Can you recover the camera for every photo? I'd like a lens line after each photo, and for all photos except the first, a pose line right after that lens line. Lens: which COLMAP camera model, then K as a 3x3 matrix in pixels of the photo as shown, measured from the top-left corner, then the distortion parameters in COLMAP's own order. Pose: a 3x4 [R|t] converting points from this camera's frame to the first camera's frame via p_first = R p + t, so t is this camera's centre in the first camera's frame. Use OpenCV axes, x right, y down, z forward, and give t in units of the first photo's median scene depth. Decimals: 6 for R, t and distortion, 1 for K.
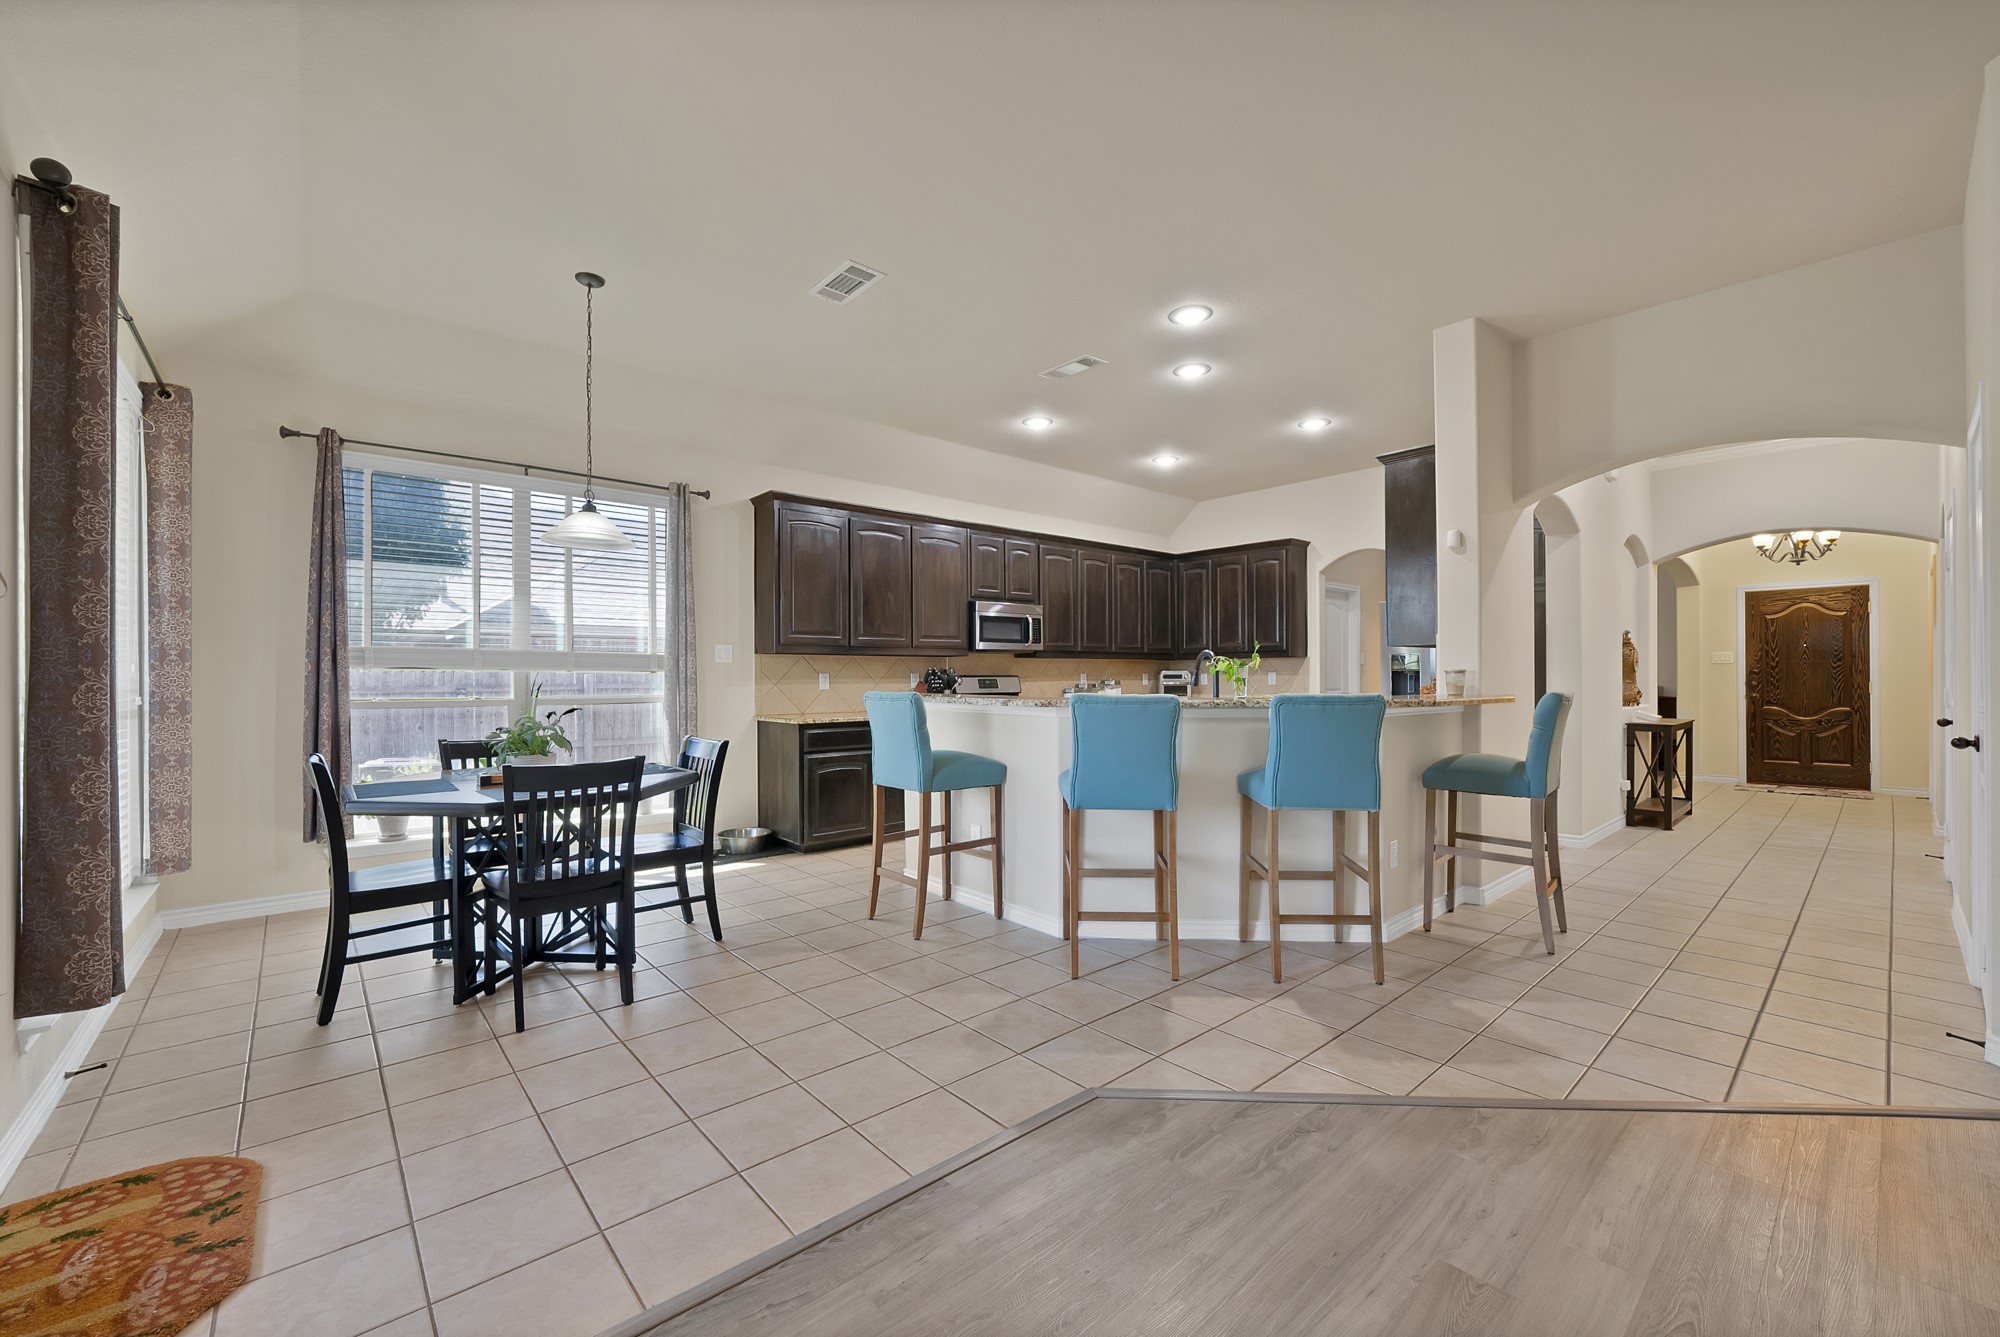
lens RADIAL K [[785.7, 0, 1000.0], [0, 785.7, 676.5], [0, 0, 1]] dist [-0.009517, -0.000101]
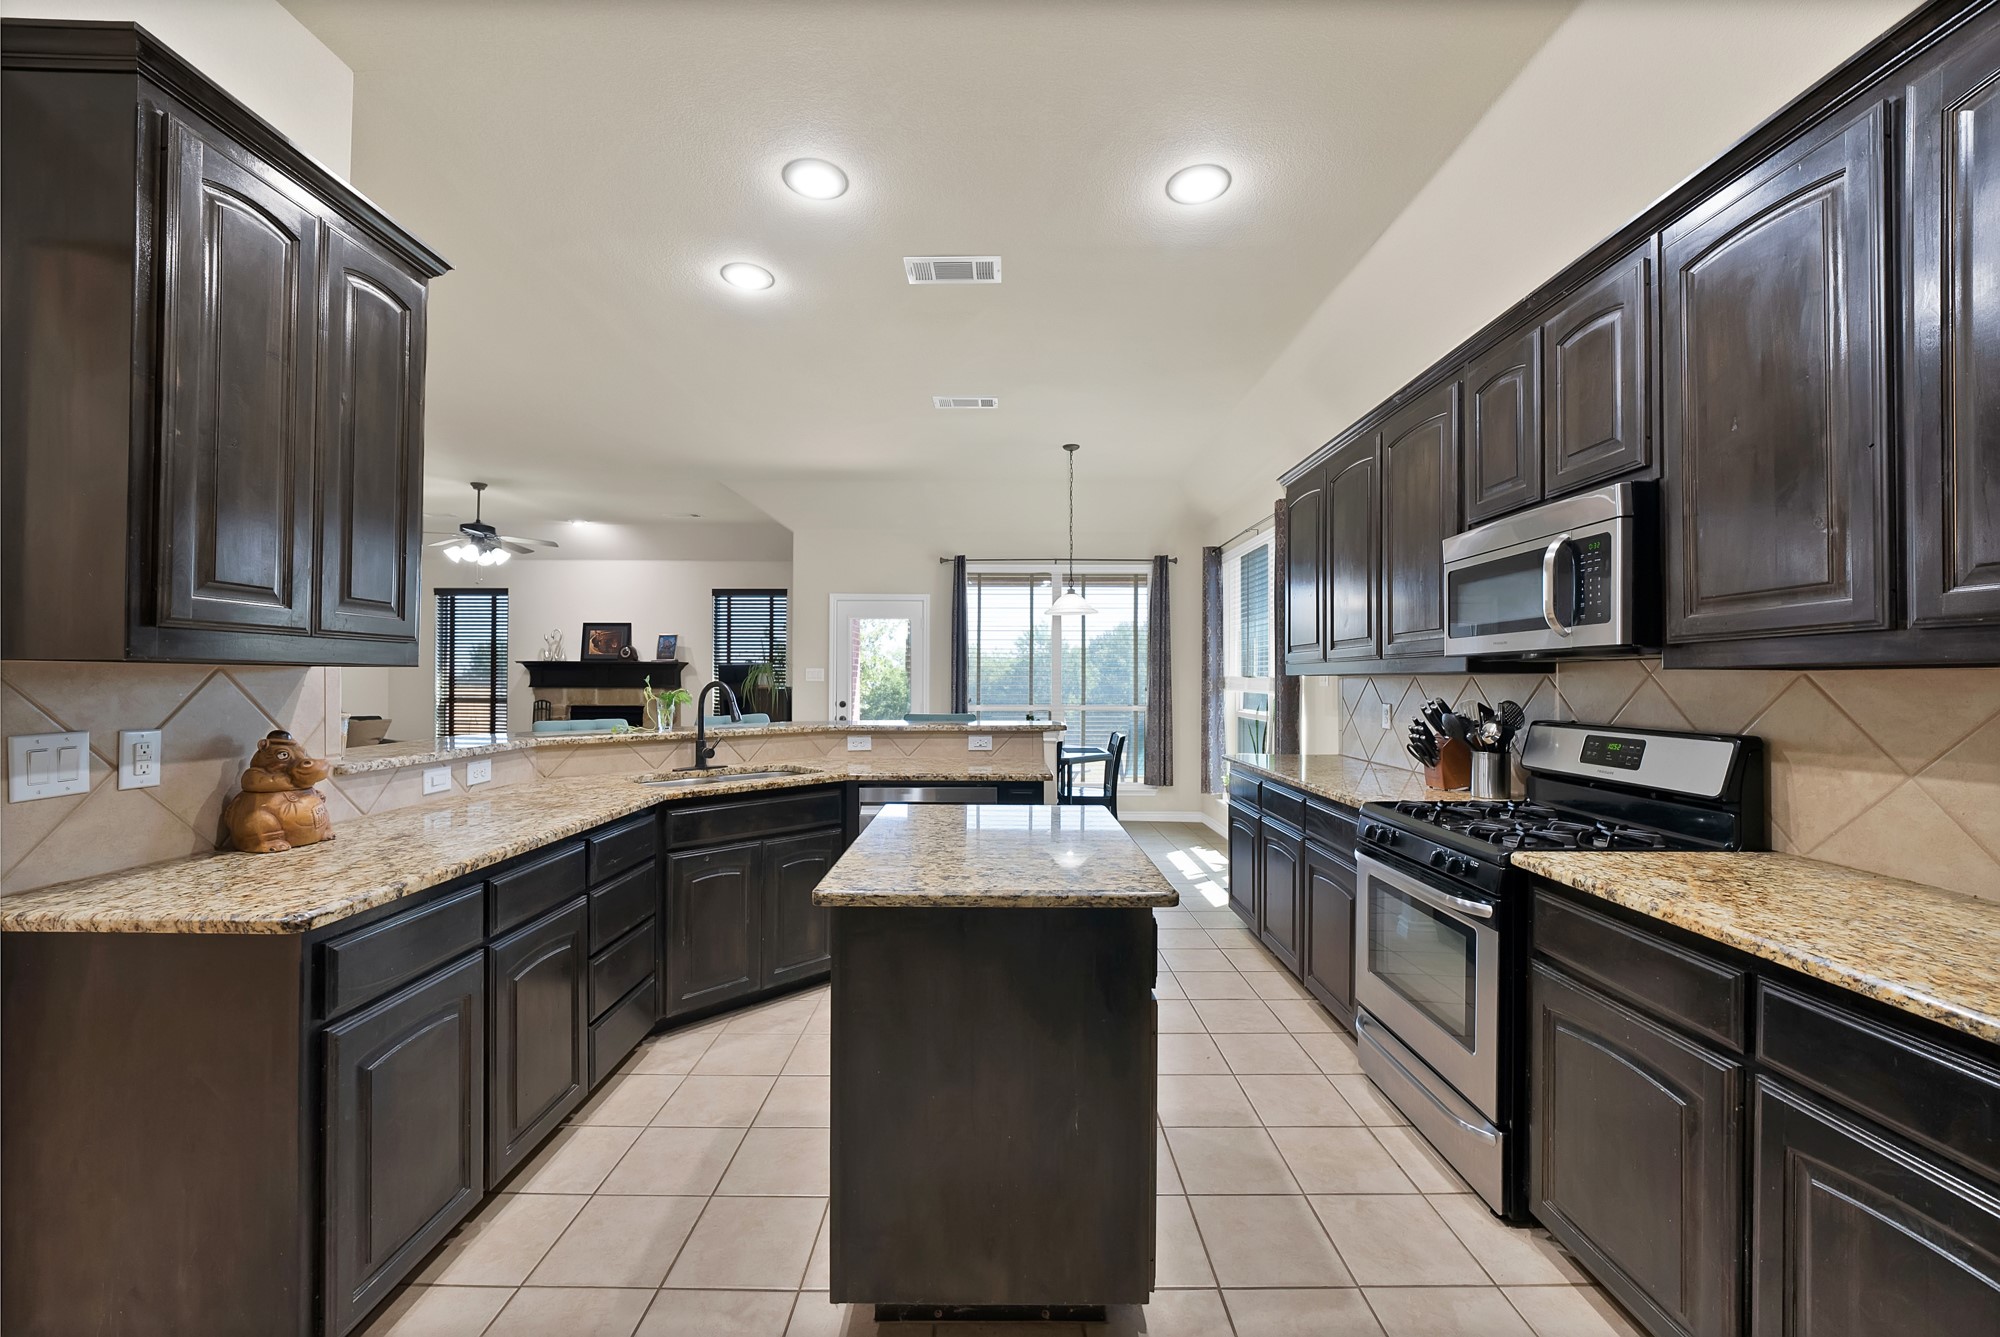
lens RADIAL K [[785.7, 0, 1000.0], [0, 785.7, 676.5], [0, 0, 1]] dist [-0.009517, -0.000101]
pose [[-0.661205, -0.002435, -0.750201, 0.524177], [-0.003068, 0.999995, -0.000542, -0.028073], [0.750199, 0.001943, -0.661209, 1.329407]]
